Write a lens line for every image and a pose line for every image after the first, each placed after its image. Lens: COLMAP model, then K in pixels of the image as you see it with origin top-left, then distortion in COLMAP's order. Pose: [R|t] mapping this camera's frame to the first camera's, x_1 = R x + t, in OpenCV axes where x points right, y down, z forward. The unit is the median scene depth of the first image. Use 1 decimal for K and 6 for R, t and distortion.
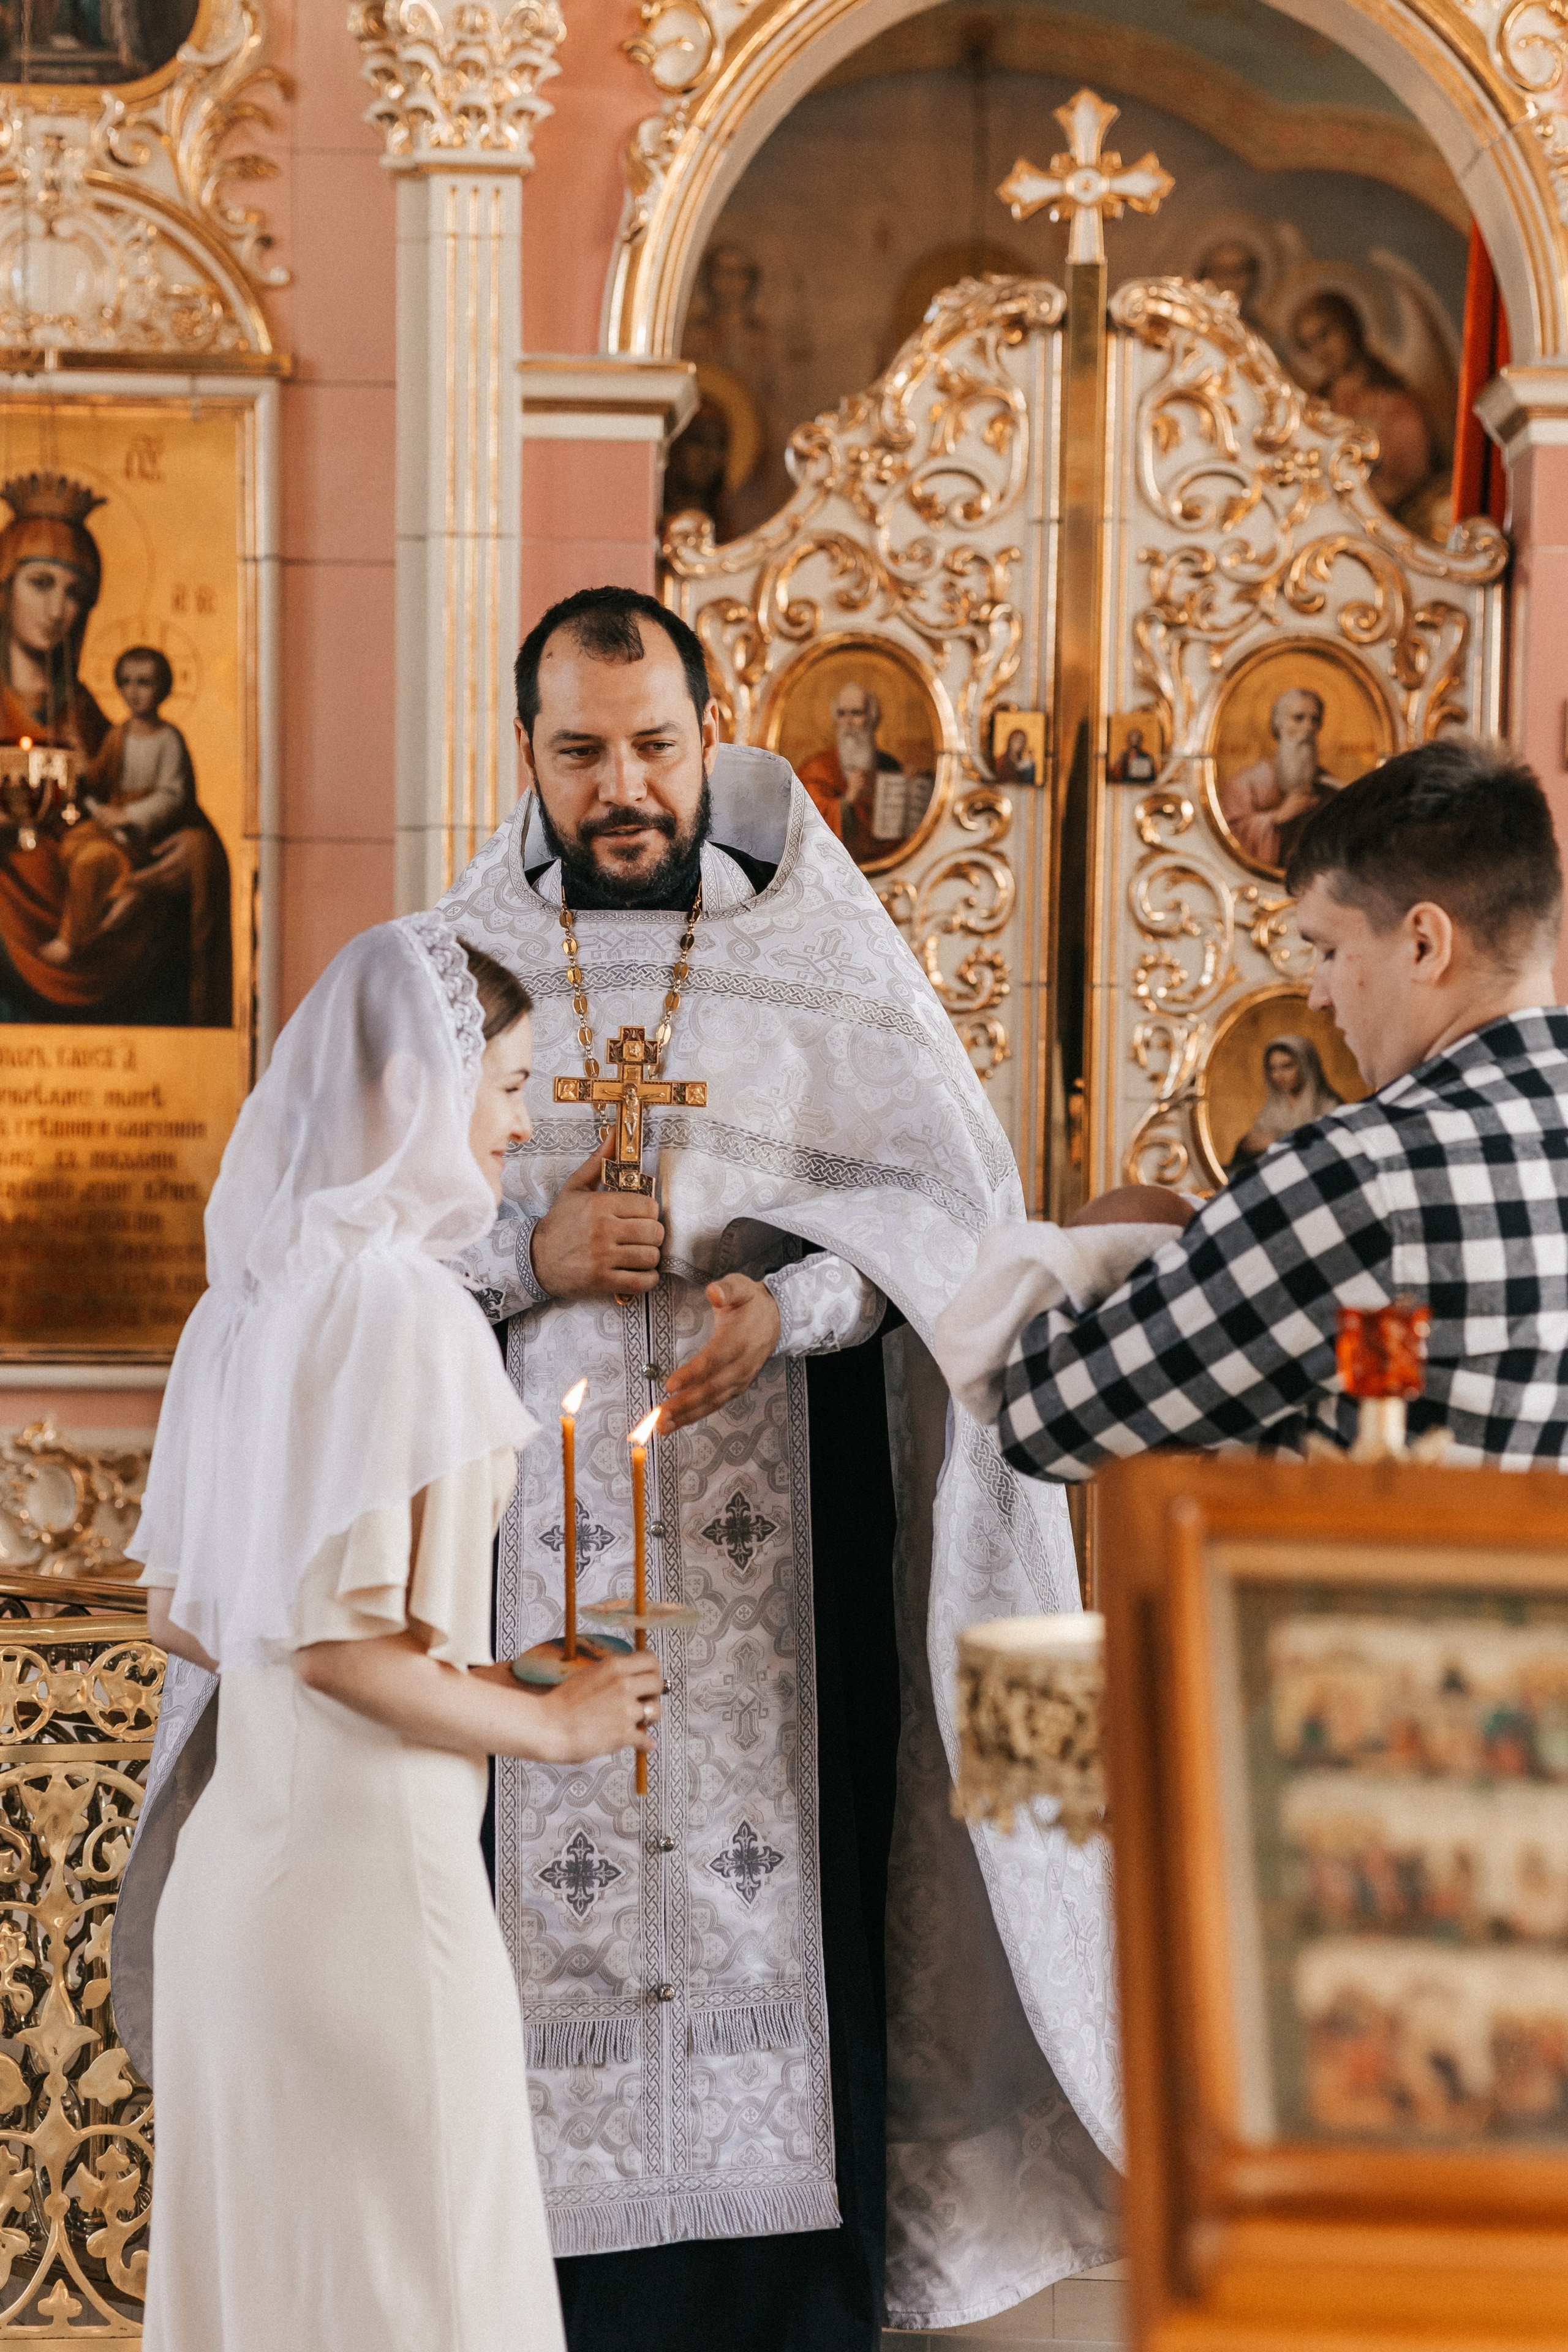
lens RADIAL K [[5769.9, 0, 715.9], [0, 5769.9, 1216.6], [0, 0, 1]] dist [0.592639, 0.000000]
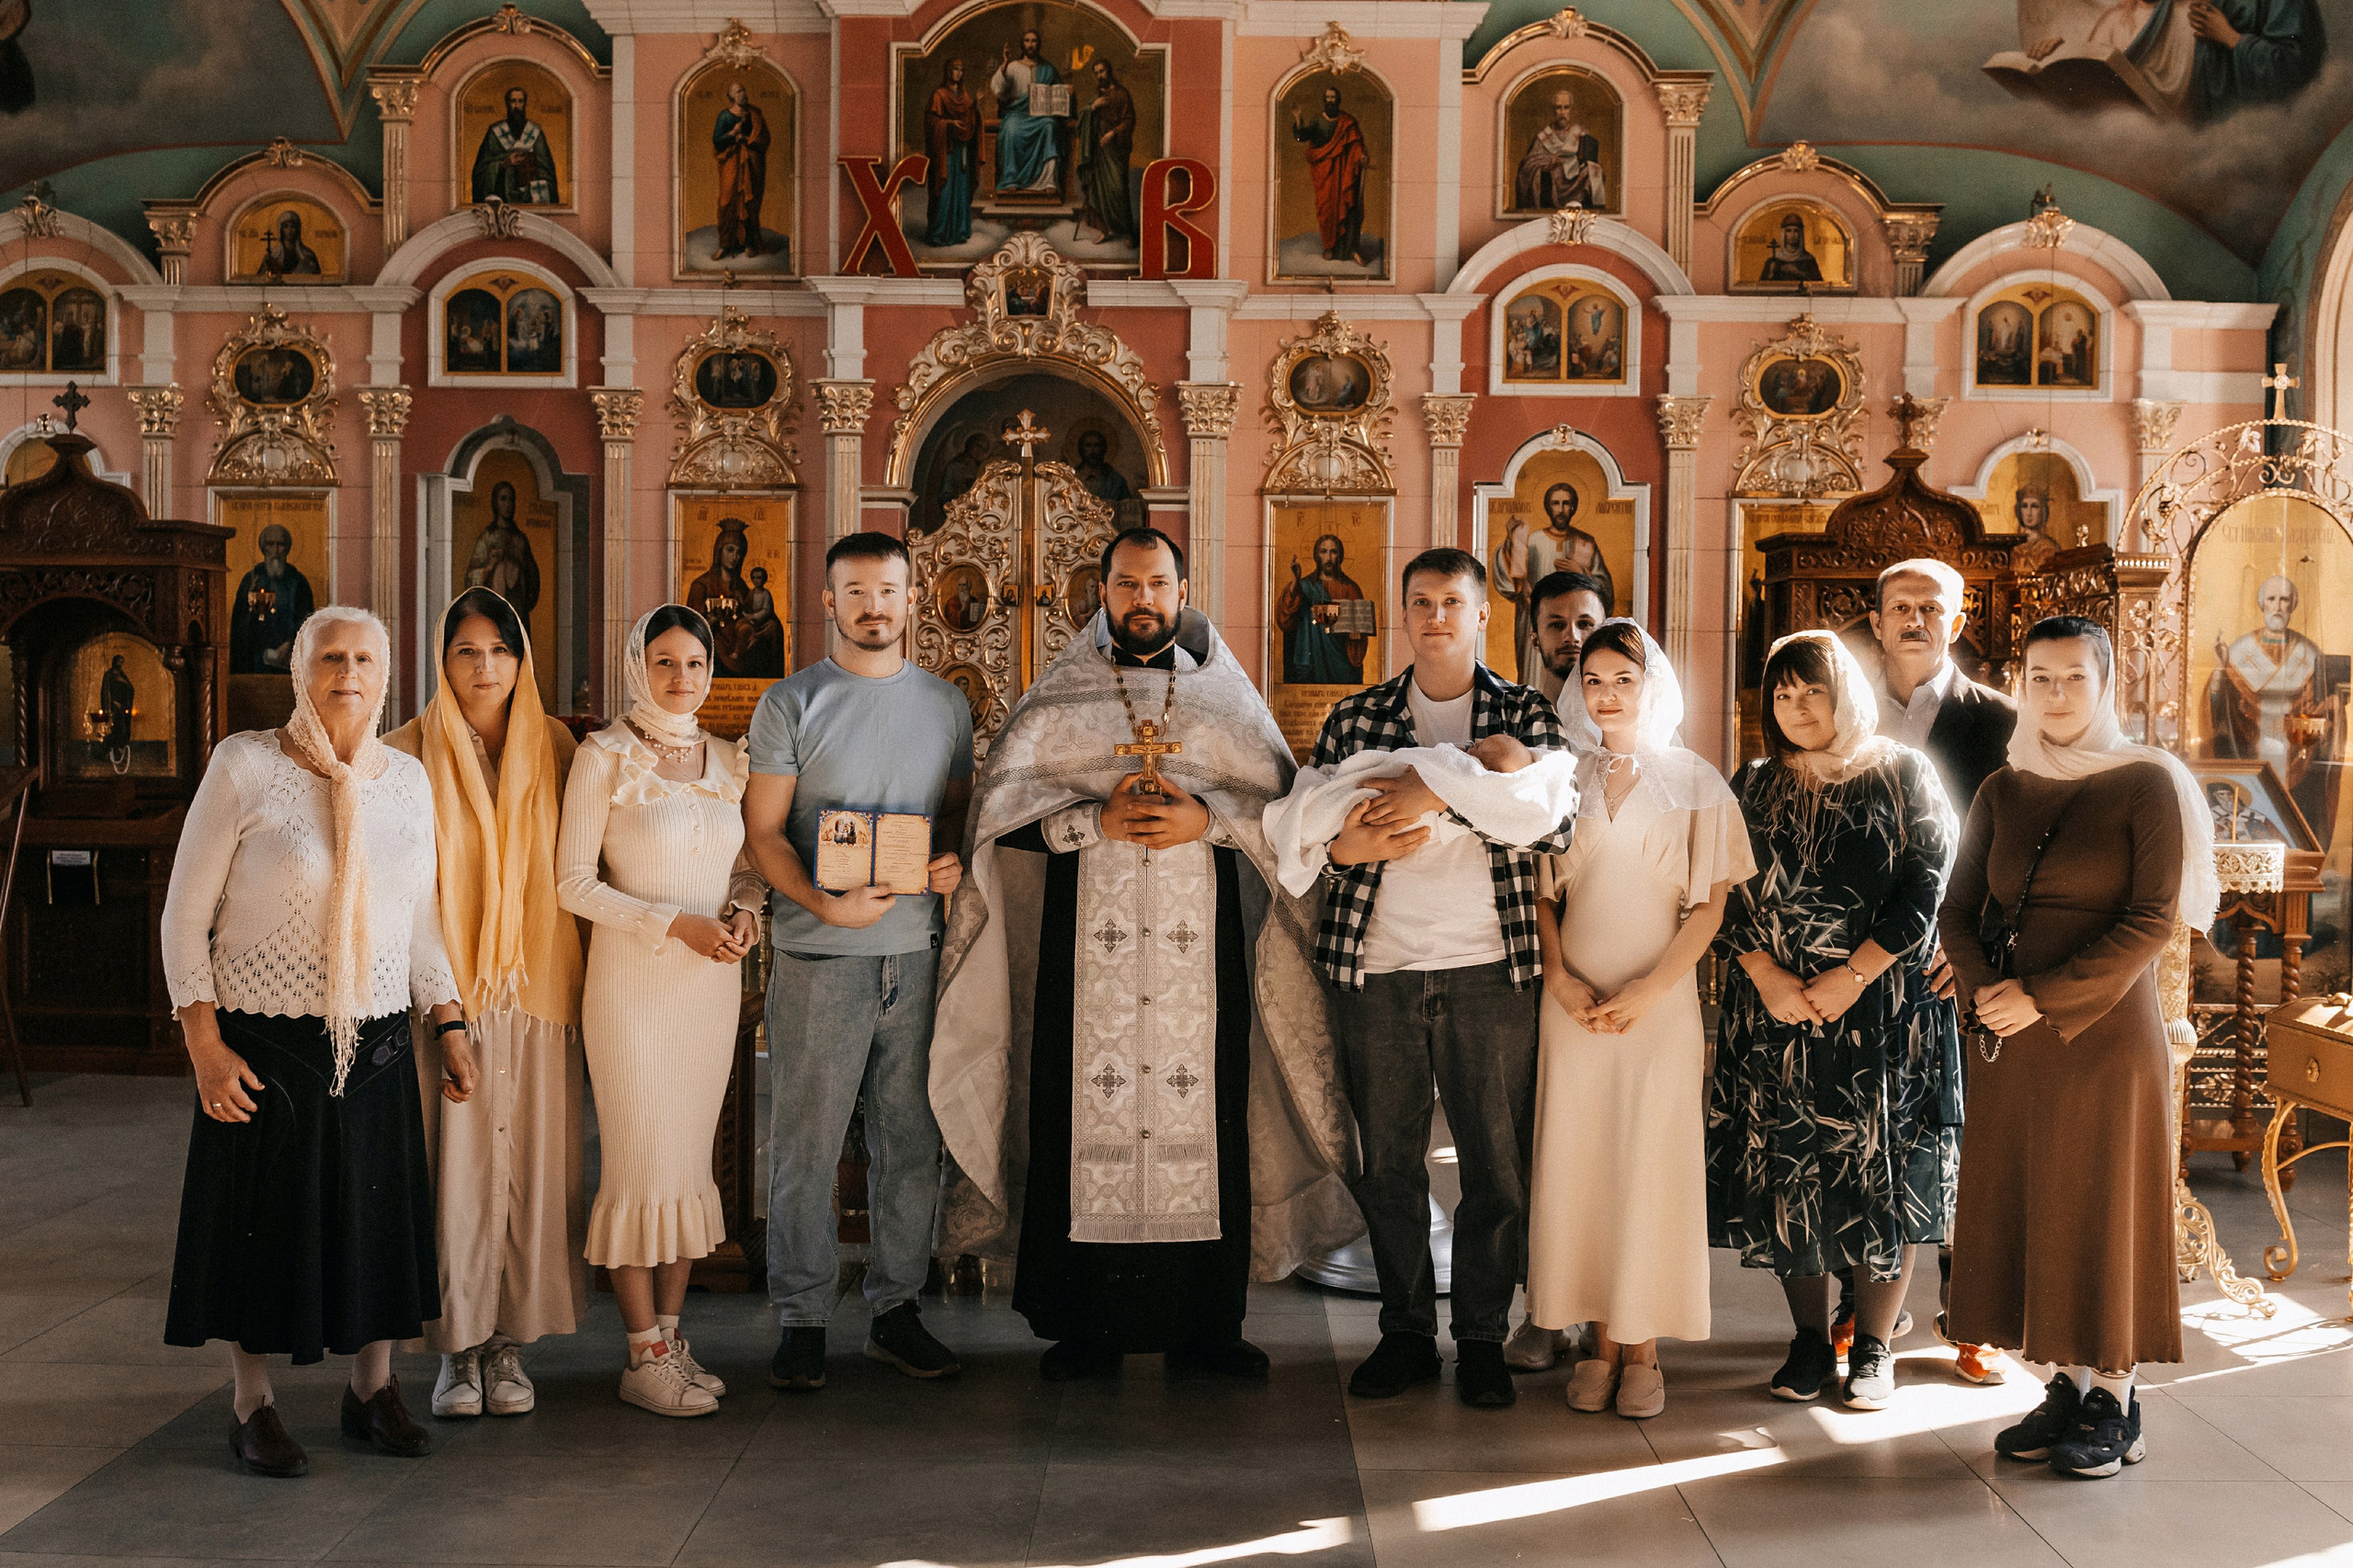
lens RADIAL K [[2470.2, 0, 1188.3], [0, 2470.2, 838.6], [0, 0, 1]] dist [0.011823, 0.000000]
pose [[0.999981, -0.005317, -0.003249, 0.161513], [0.005413, 0.999527, 0.030268, 0.020021], [0.003086, -0.030285, 0.999537, -0.471315]]
